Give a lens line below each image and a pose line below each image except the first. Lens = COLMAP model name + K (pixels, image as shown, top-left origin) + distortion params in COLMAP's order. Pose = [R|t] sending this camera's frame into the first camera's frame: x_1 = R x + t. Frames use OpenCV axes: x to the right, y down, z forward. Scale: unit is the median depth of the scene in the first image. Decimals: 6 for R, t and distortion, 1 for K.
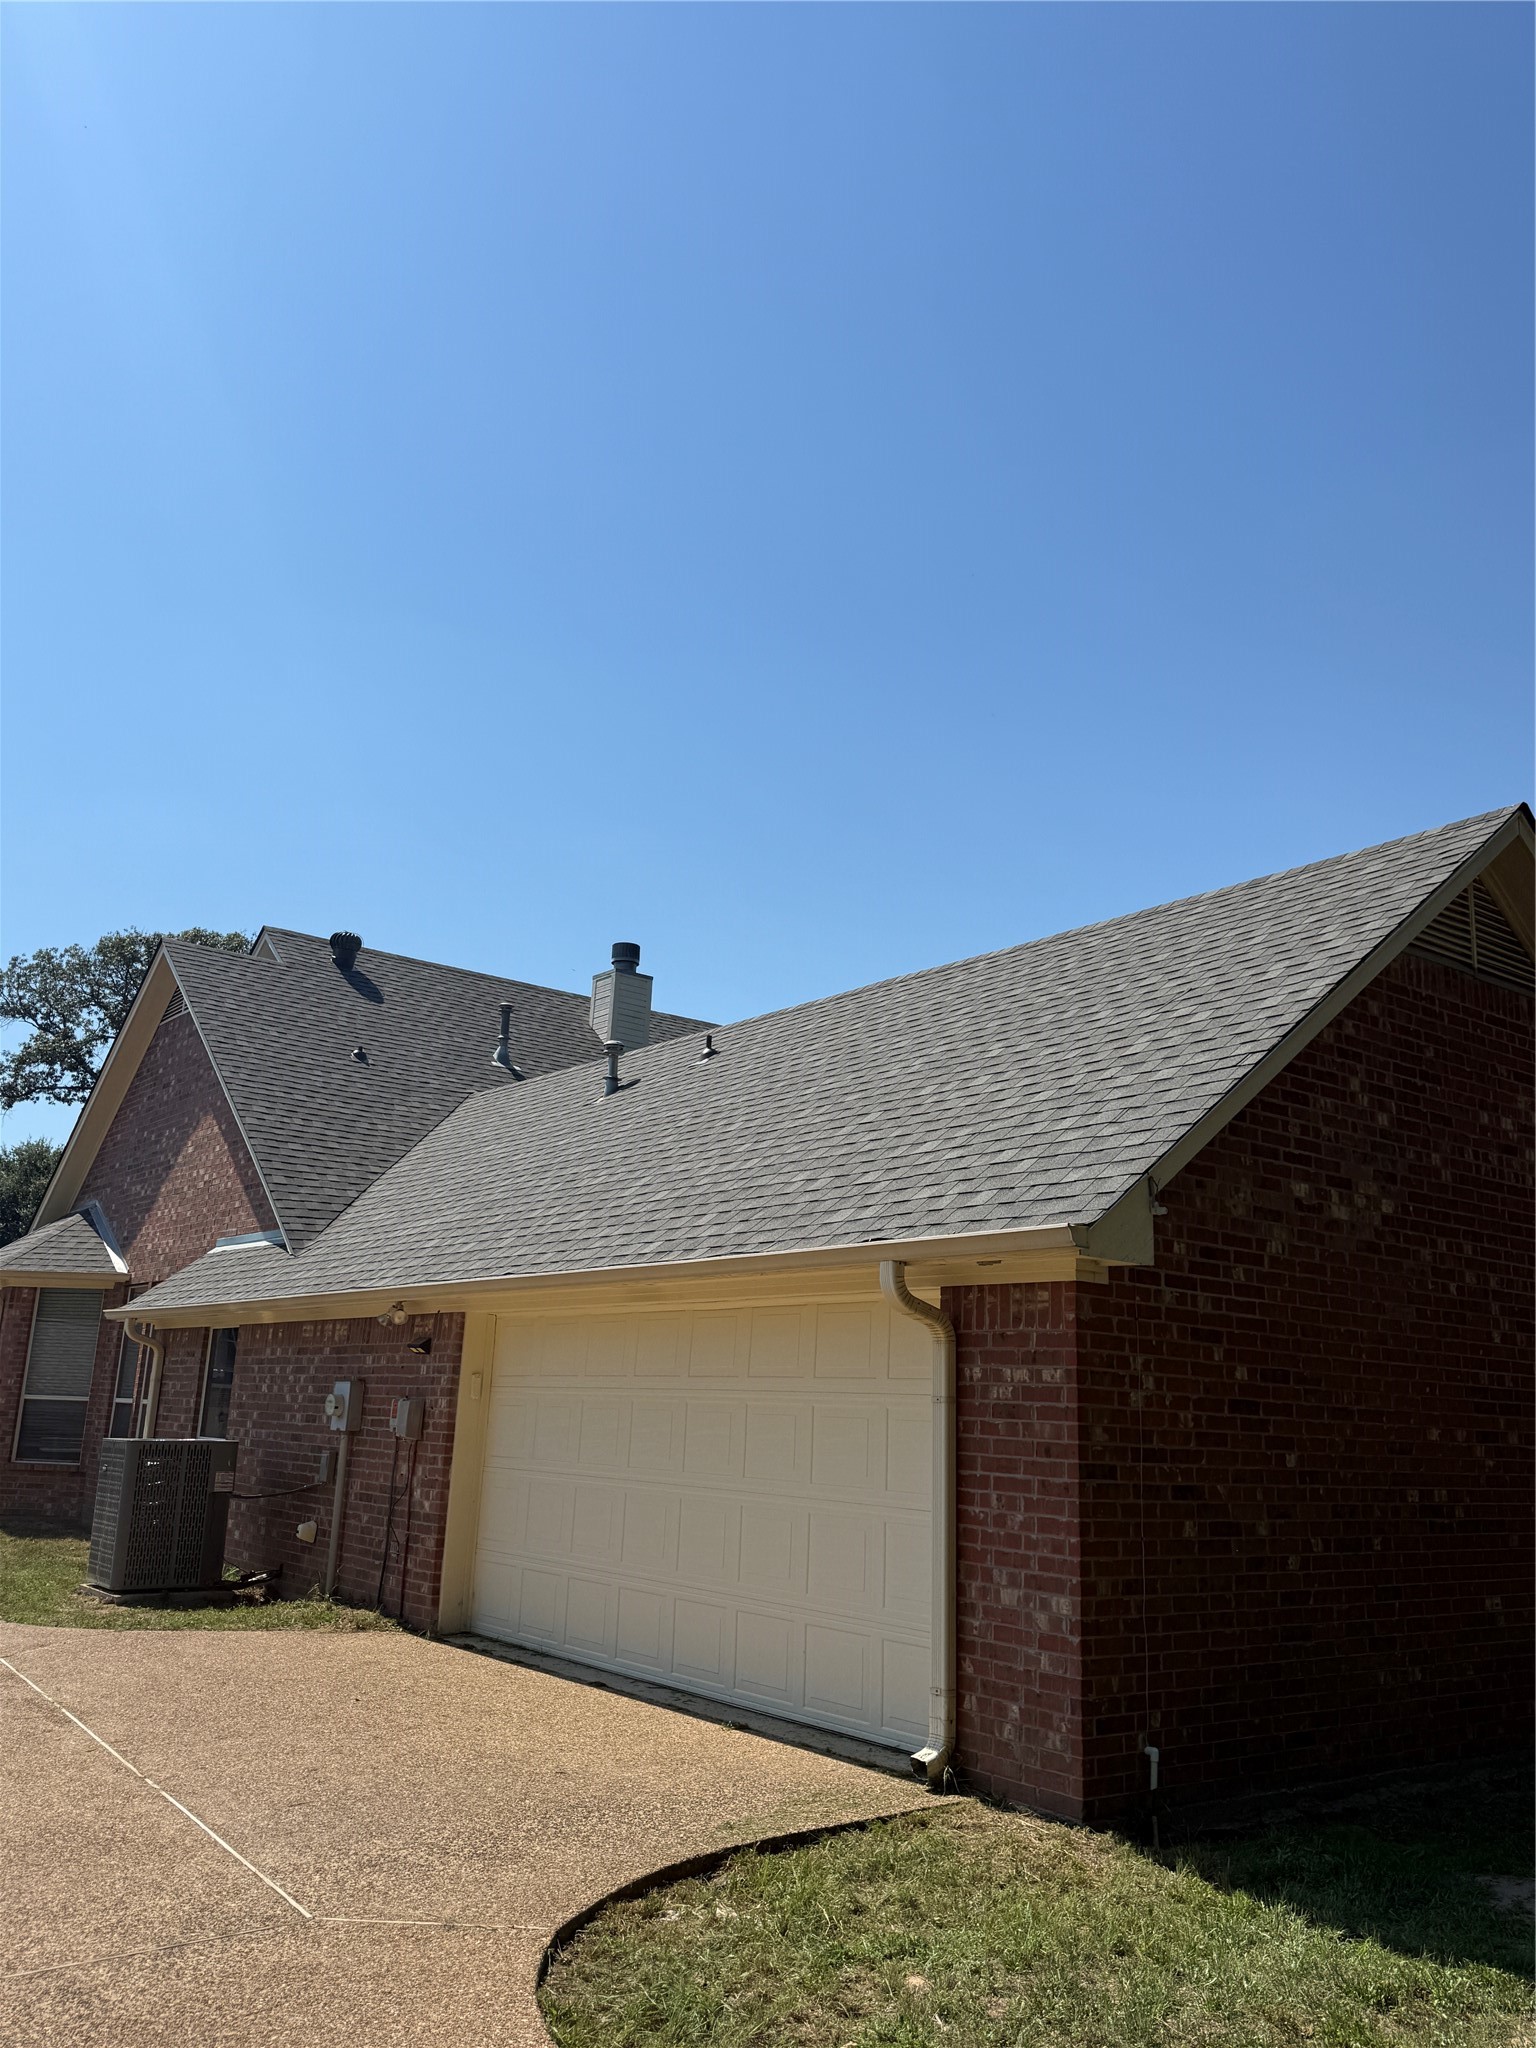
lens RADIAL K [[1592.8, 0, 763.7], [0, 1592.8, 1002.8], [0, 0, 1]] dist [0.138625, -0.280914]
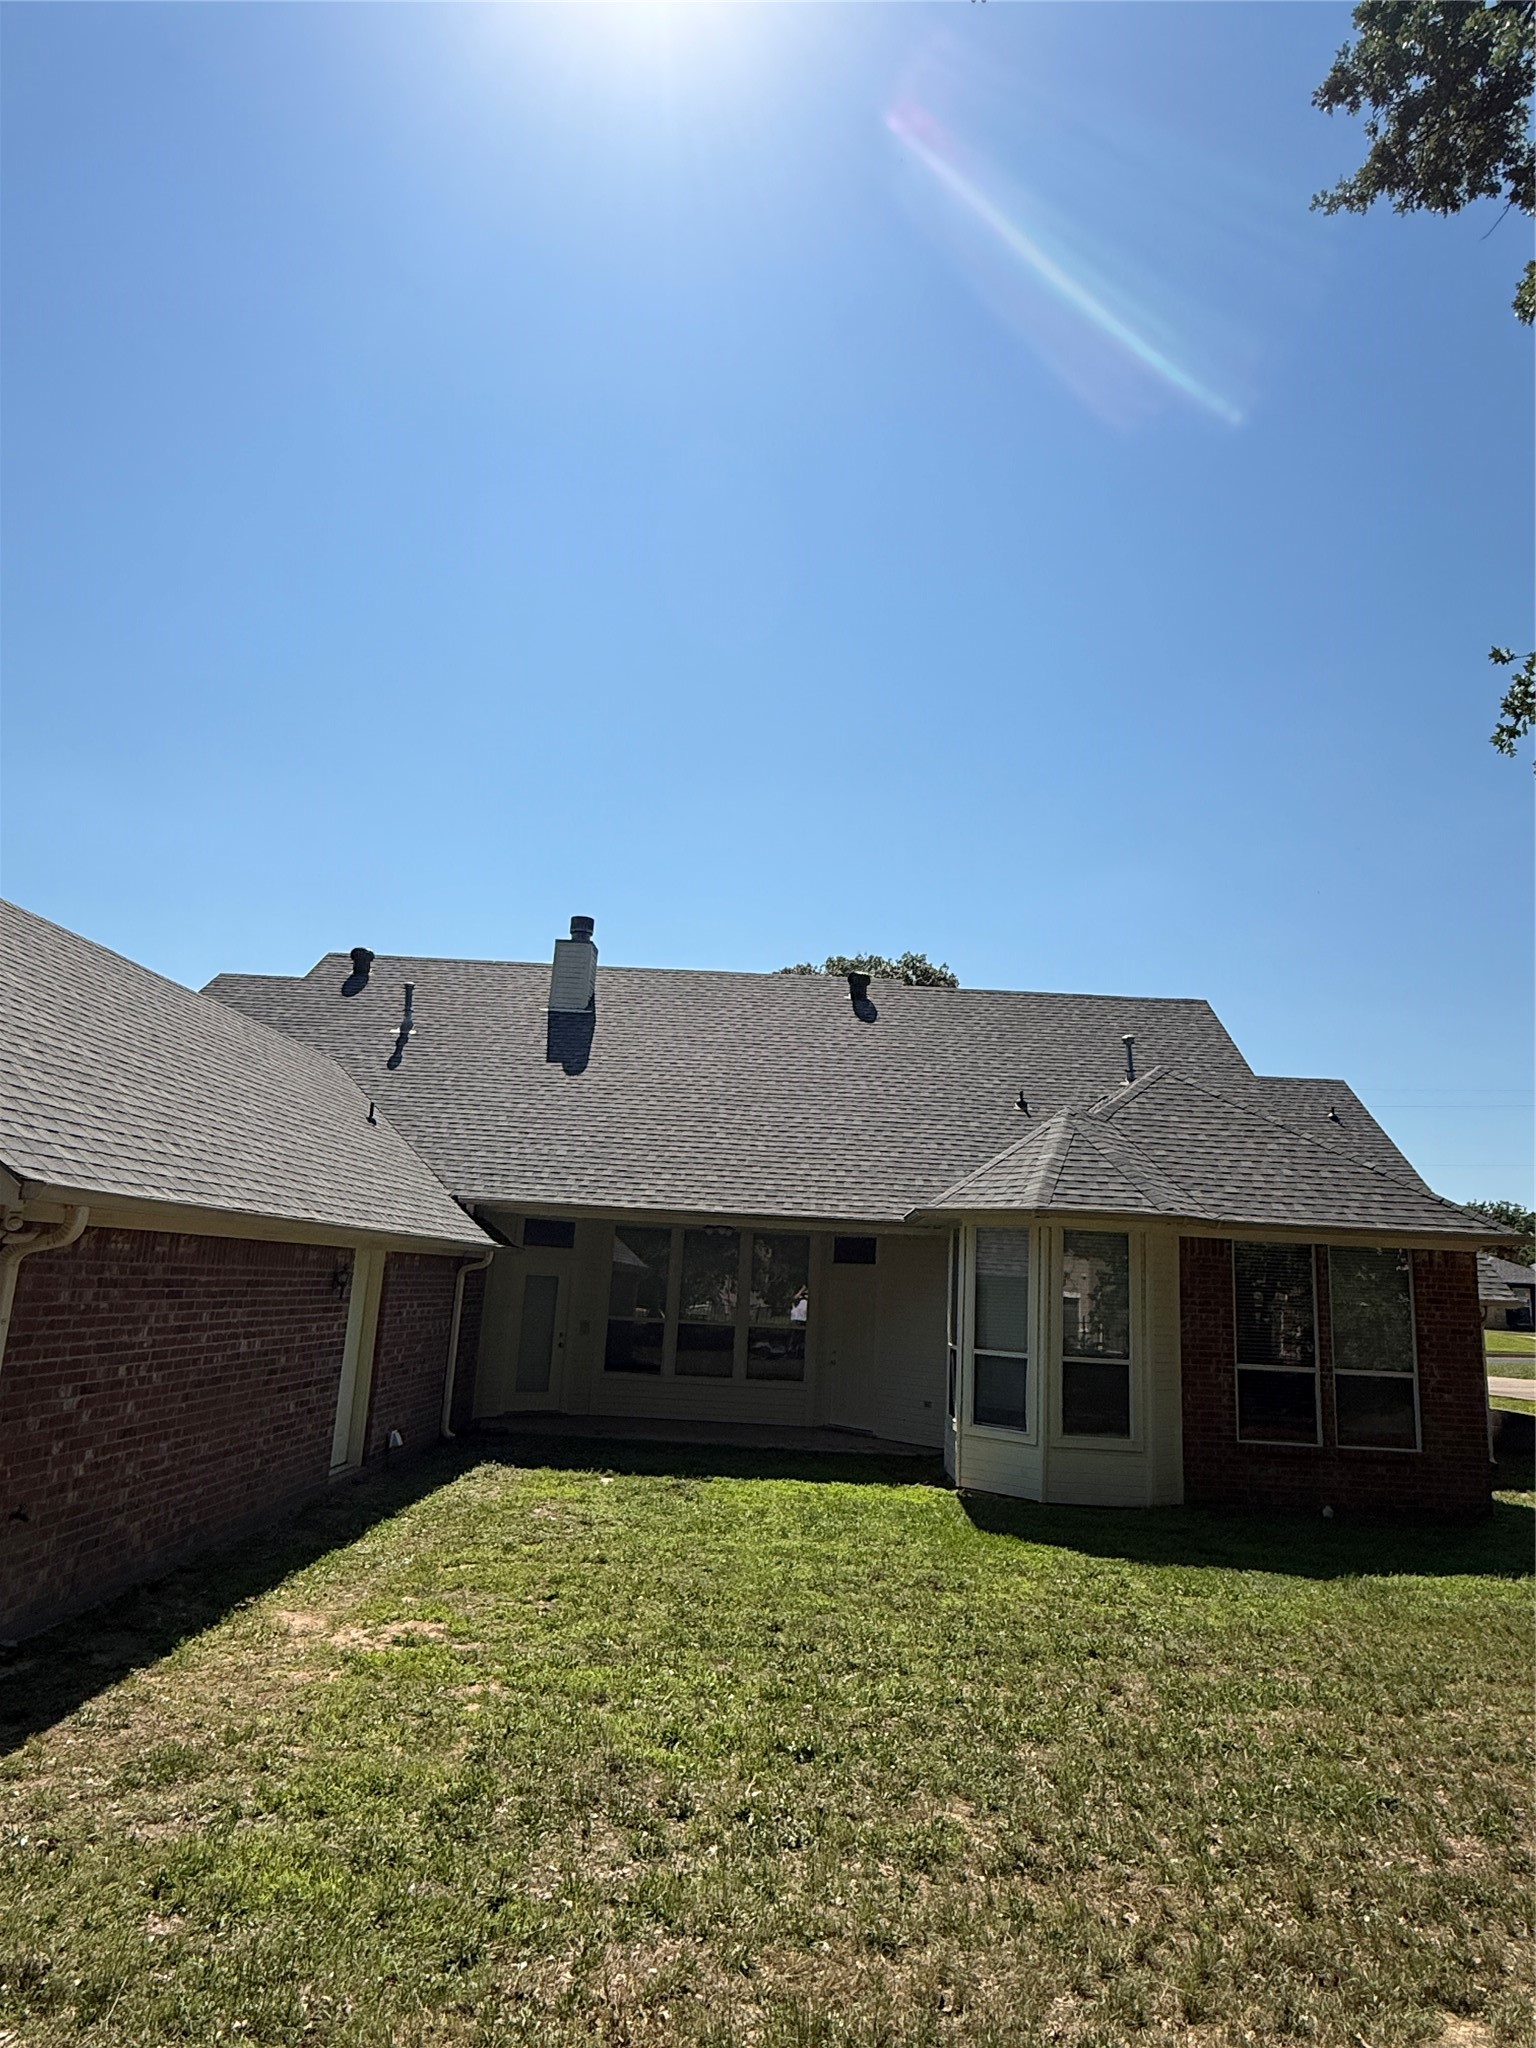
lens RADIAL K [[1233.8, 0, 776.5], [0, 1233.8, 1014.2], [0, 0, 1]] dist [-0.001644, 0.001237]
pose [[0.782735, -0.132450, -0.608097, 1.608253], [0.136321, 0.989852, -0.040130, 0.255307], [0.607241, -0.051485, 0.792848, 0.967325]]
